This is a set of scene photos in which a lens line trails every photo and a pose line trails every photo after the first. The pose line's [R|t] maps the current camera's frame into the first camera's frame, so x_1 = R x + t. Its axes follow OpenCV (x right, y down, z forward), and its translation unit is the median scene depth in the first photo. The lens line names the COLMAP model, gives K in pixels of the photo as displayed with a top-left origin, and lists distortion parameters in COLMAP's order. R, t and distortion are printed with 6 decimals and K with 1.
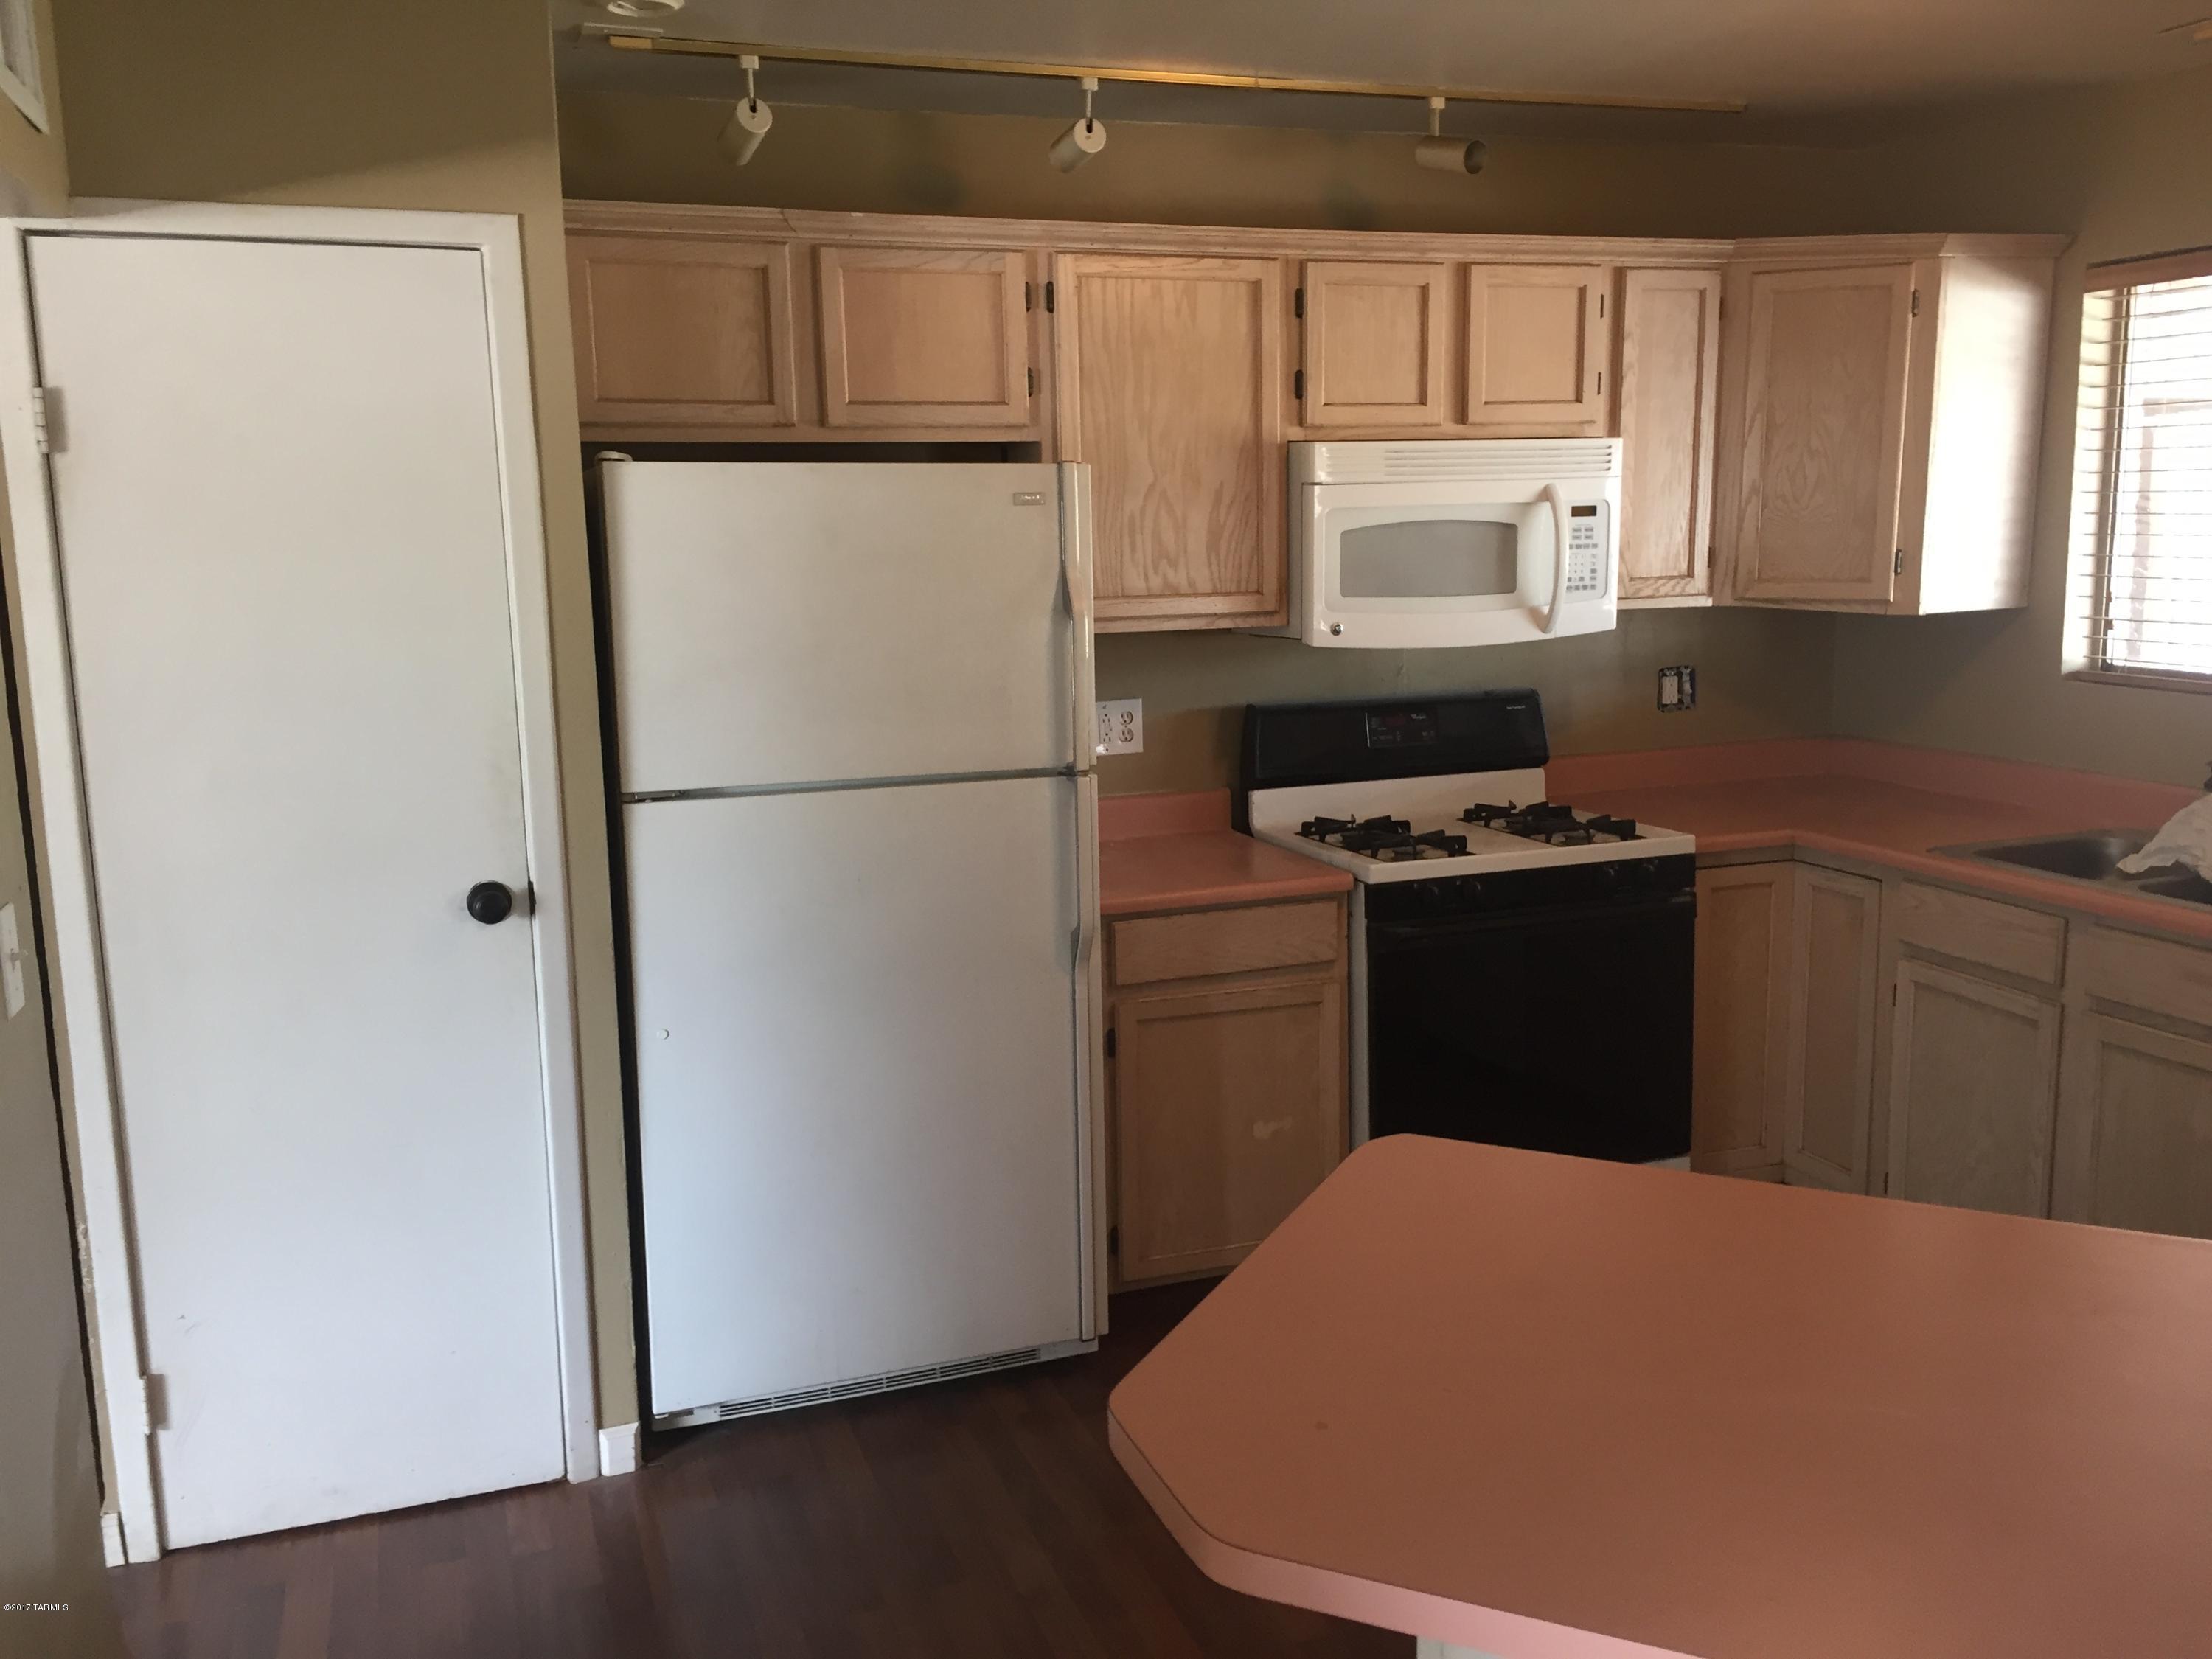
lens RADIAL K [[1855.4, 0, 1106.0], [0, 1855.4, 829.5], [0, 0, 1]] dist [-0.000008, -0.000284]
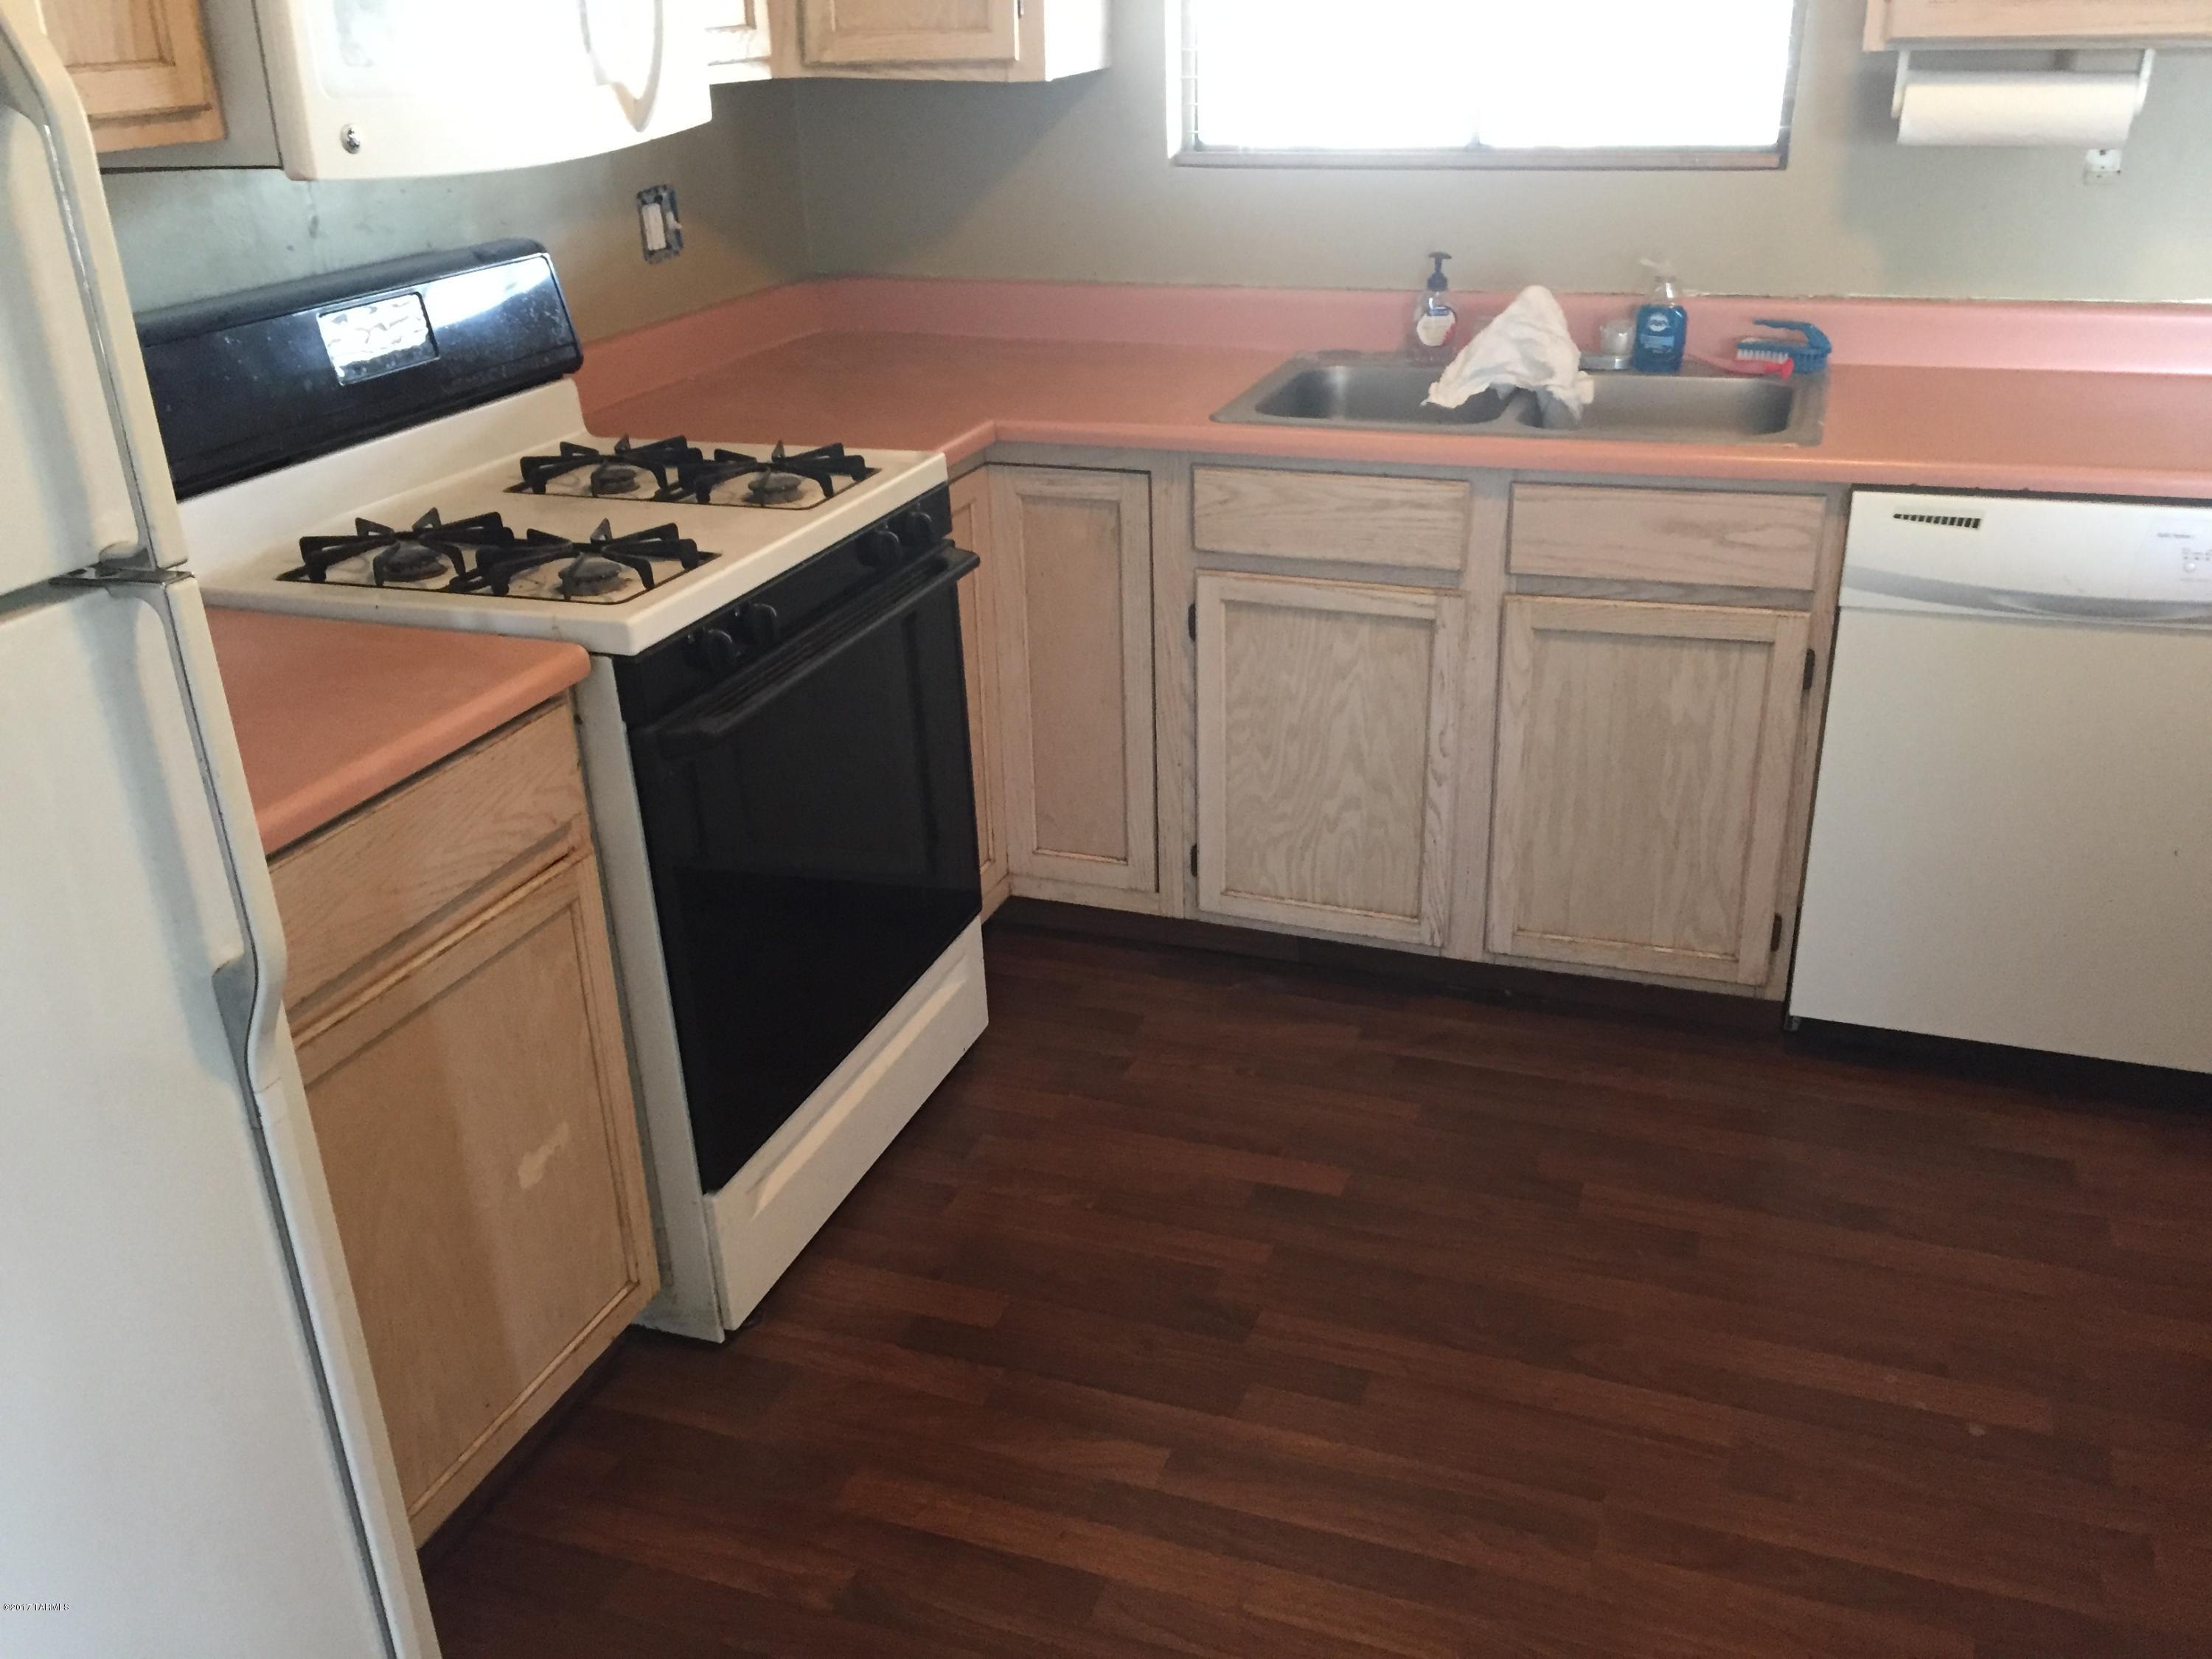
lens RADIAL K [[1867.9, 0, 1106.0], [0, 1867.9, 829.5], [0, 0, 1]] dist [0.048897, -0.049051]
pose [[0.639054, -0.311569, 0.703232, -0.145189], [0.140140, 0.946144, 0.291842, -0.055020], [-0.756288, -0.087952, 0.648301, 0.526966]]
